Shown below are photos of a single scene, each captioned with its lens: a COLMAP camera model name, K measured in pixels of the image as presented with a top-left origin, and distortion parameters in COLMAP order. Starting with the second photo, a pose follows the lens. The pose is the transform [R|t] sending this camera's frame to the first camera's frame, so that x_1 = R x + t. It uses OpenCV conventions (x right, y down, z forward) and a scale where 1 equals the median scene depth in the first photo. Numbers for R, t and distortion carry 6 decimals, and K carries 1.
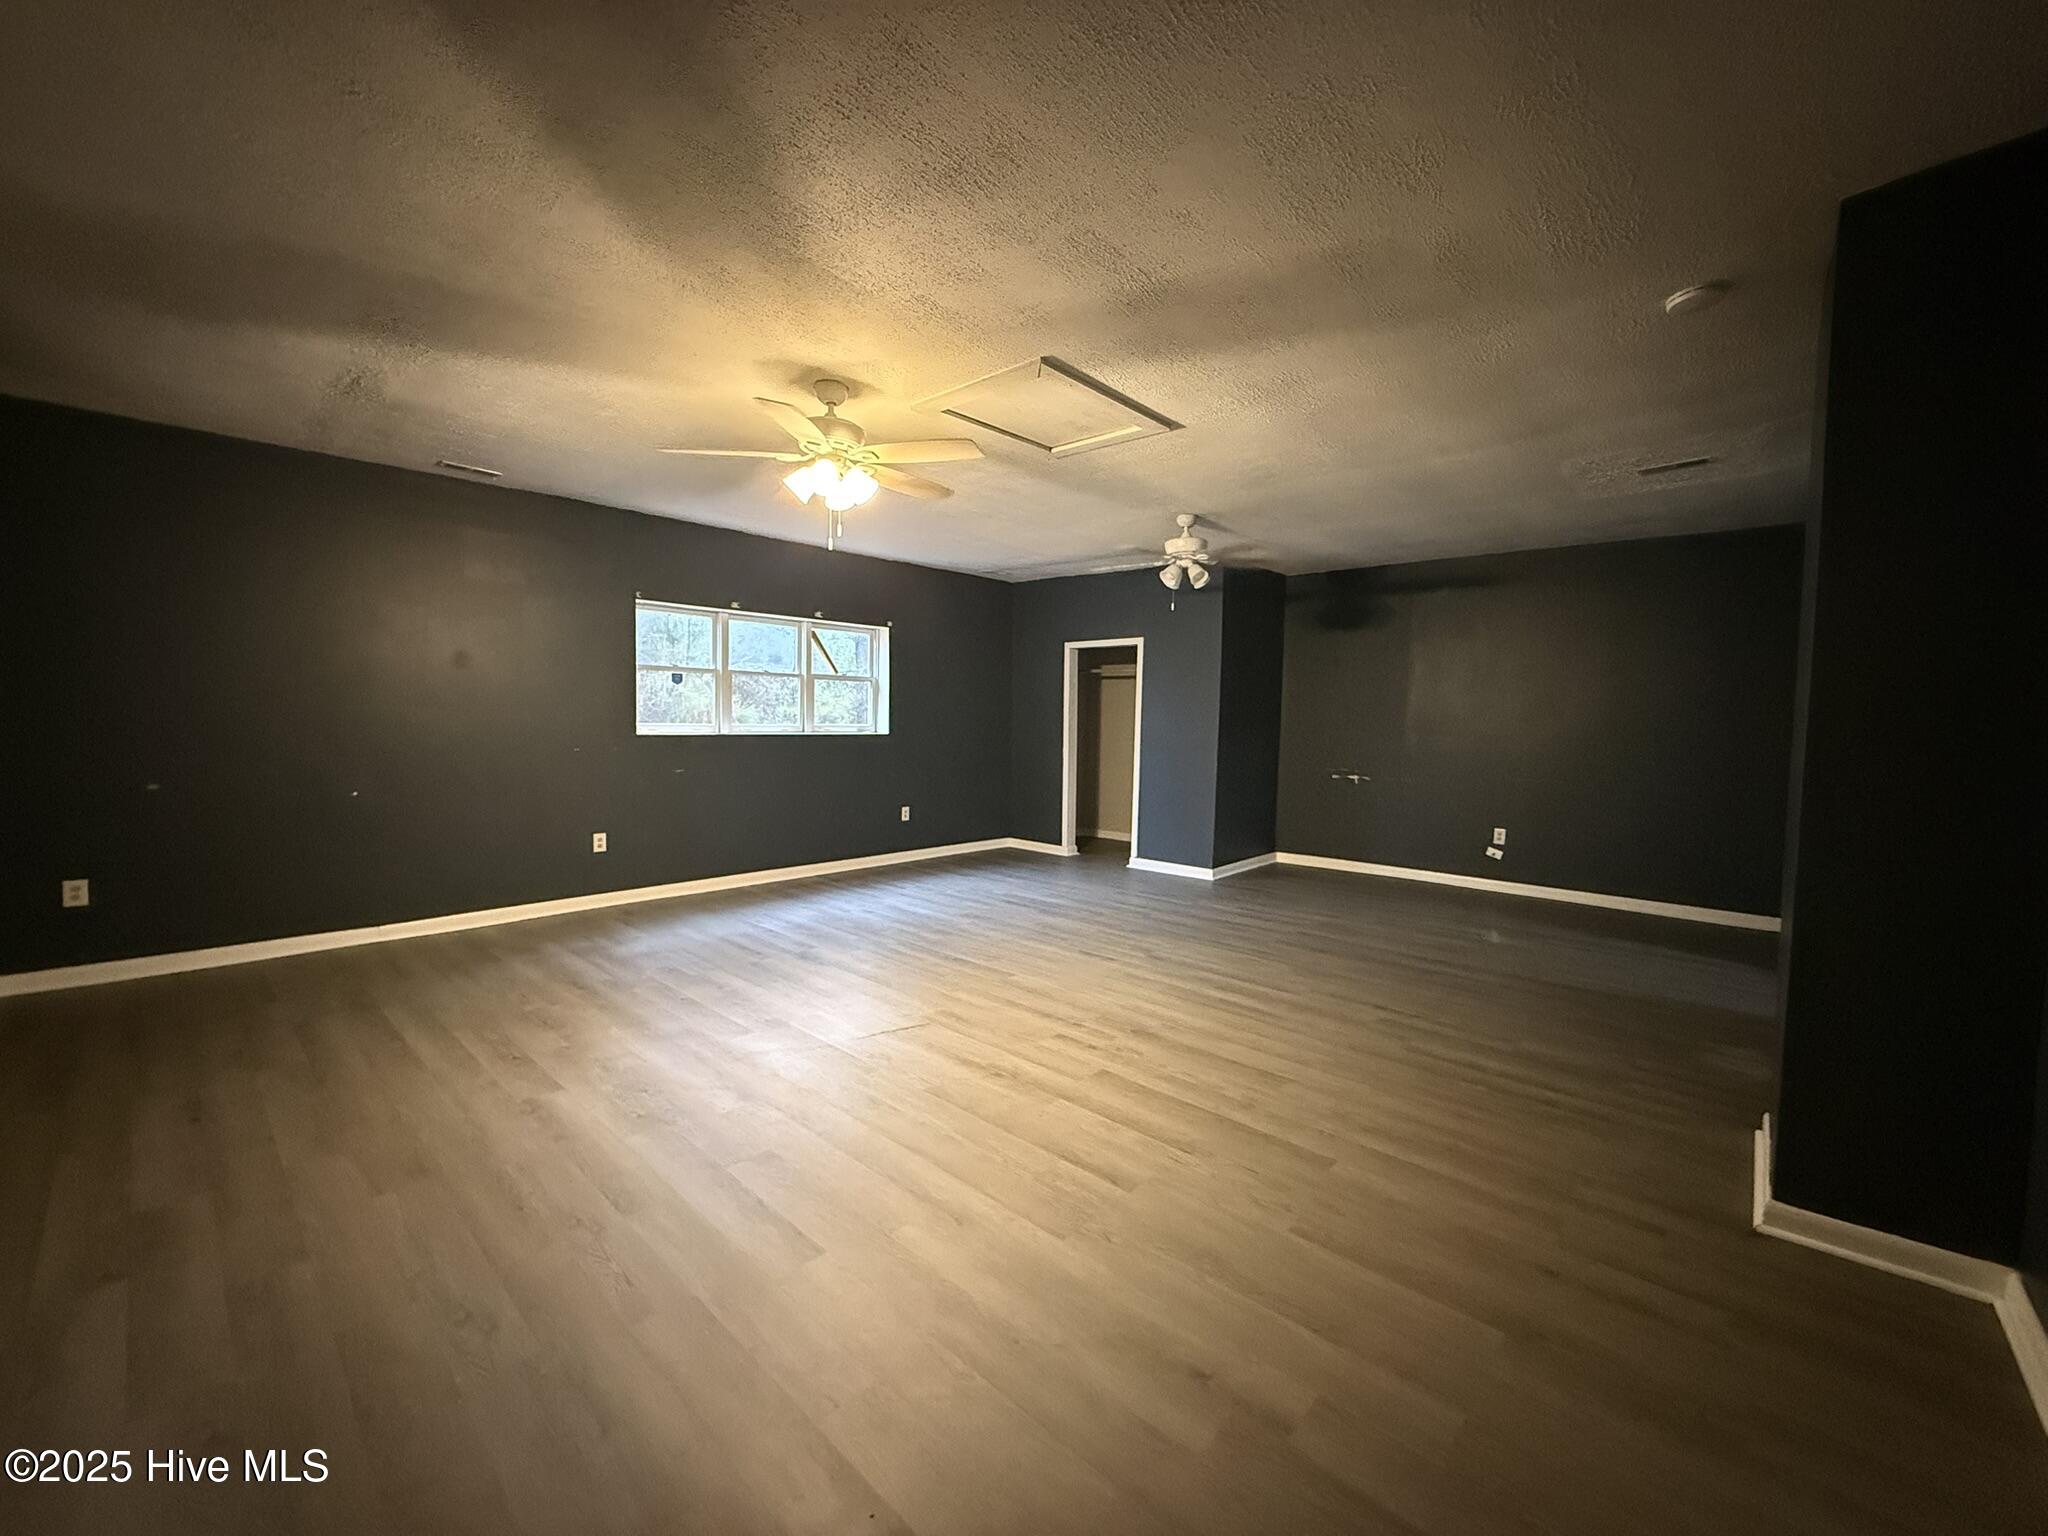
lens RADIAL K [[816.1, 0, 1024.0], [0, 816.1, 768.0], [0, 0, 1]] dist [-0.001524, 0.000196]
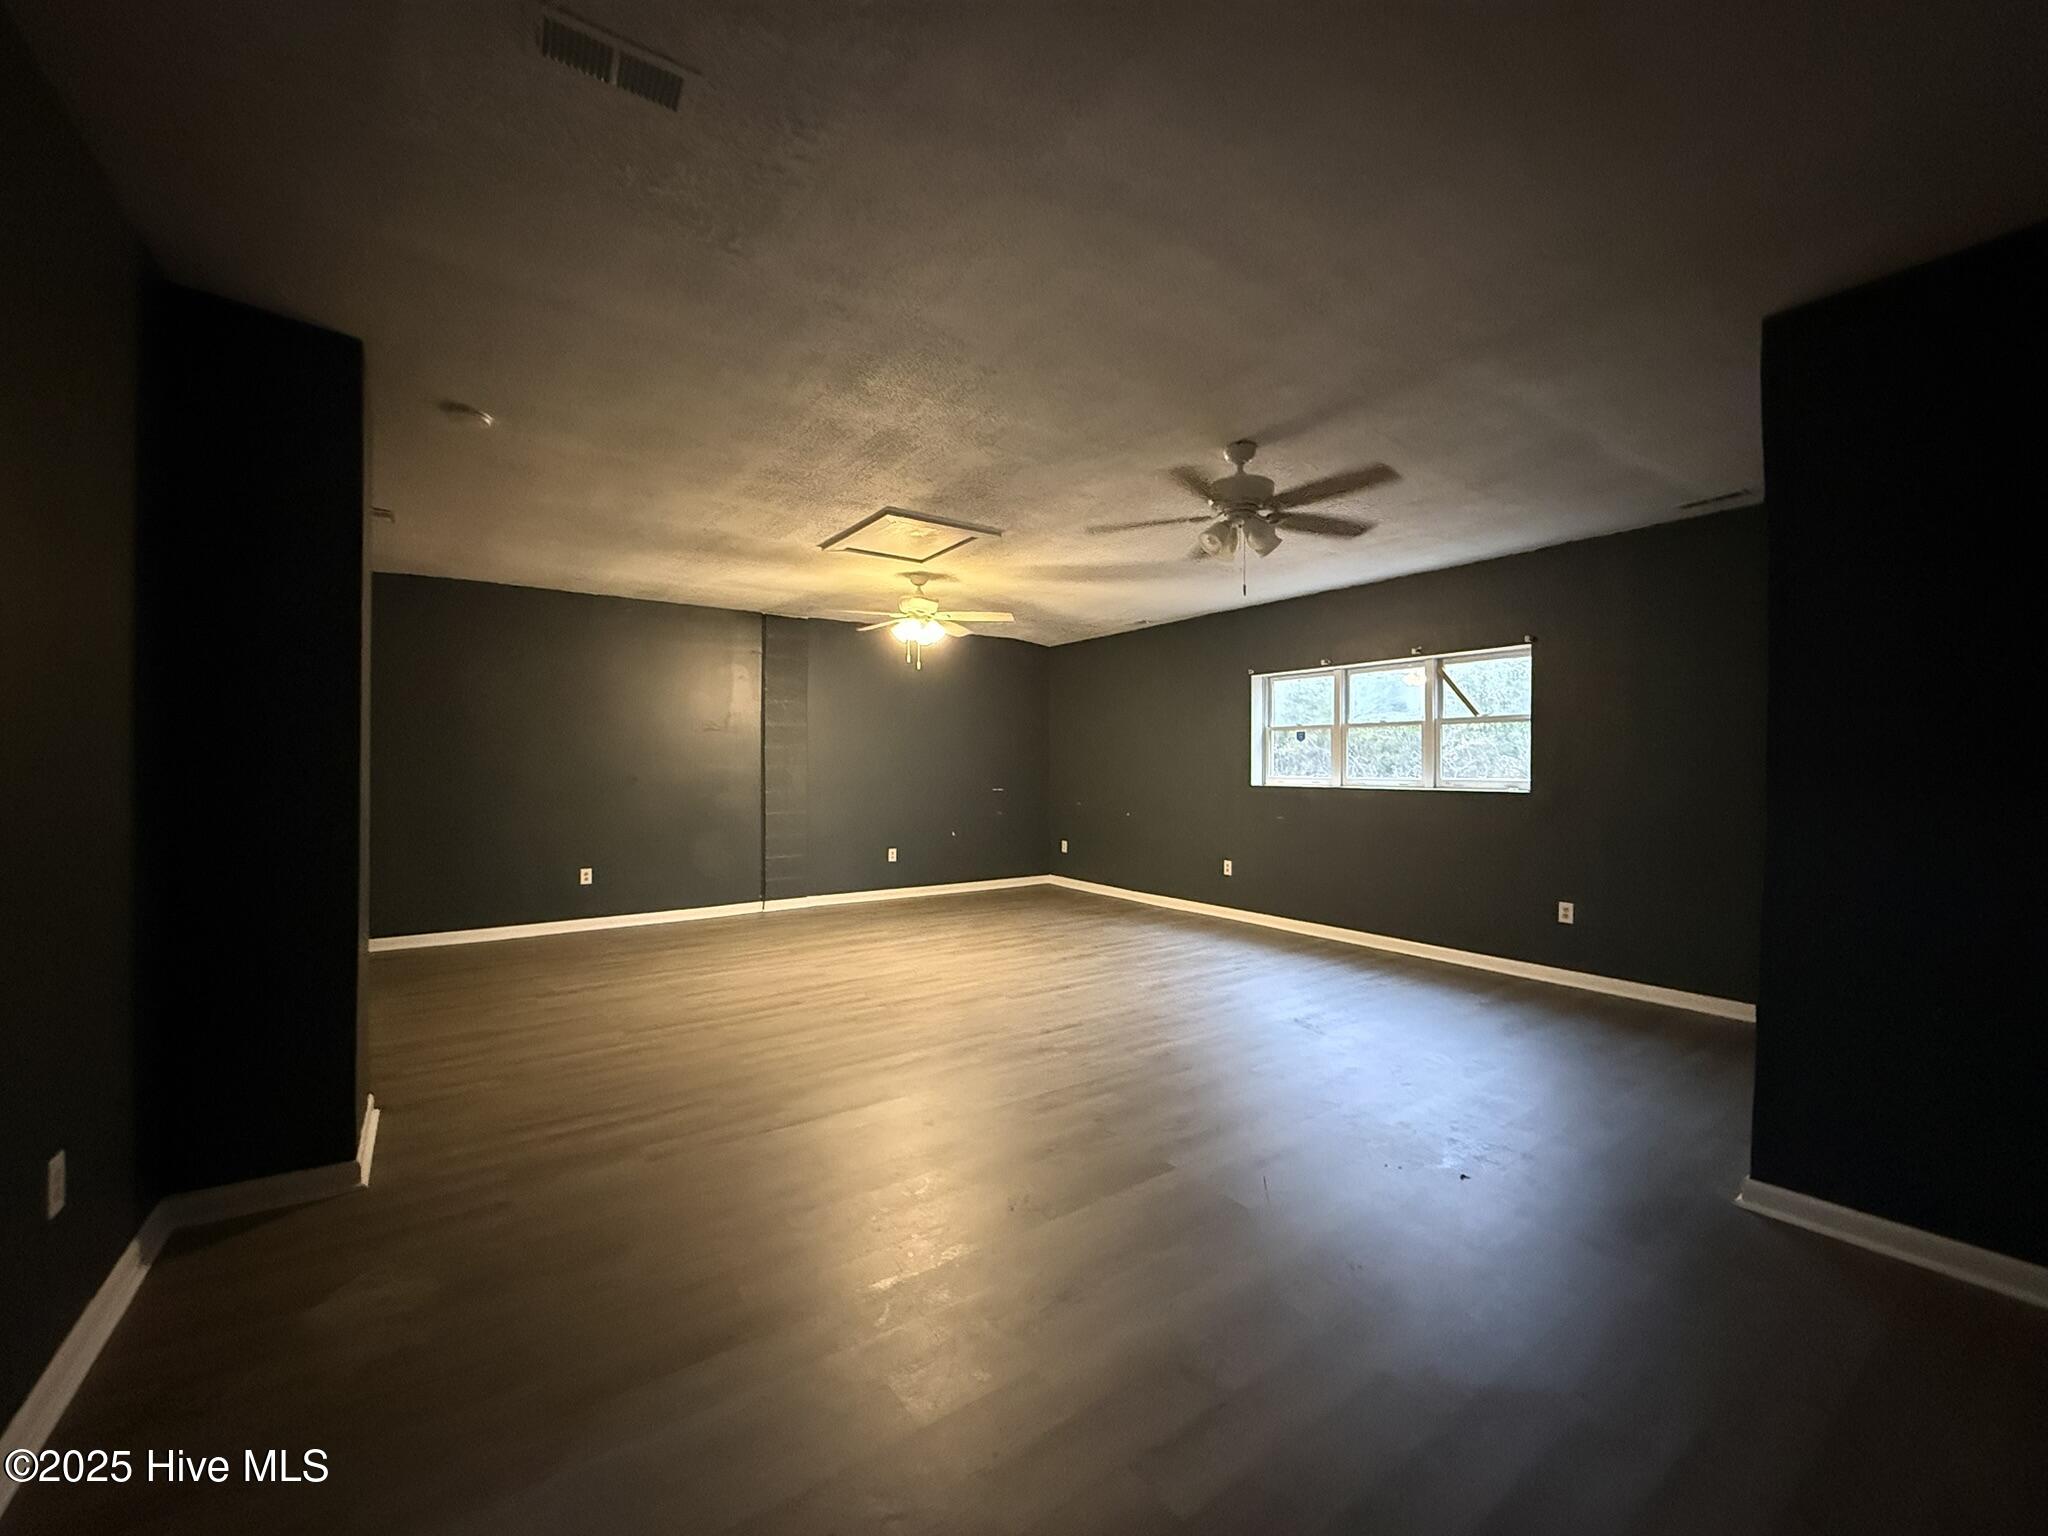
lens RADIAL K [[831.7, 0, 1024.0], [0, 831.7, 768.0], [0, 0, 1]] dist [-0.031639, 0.000015]
pose [[-0.225177, -0.019644, -0.974120, 0.806576], [-0.070284, 0.997520, -0.003869, -0.037513], [0.971780, 0.067593, -0.225999, 0.941769]]
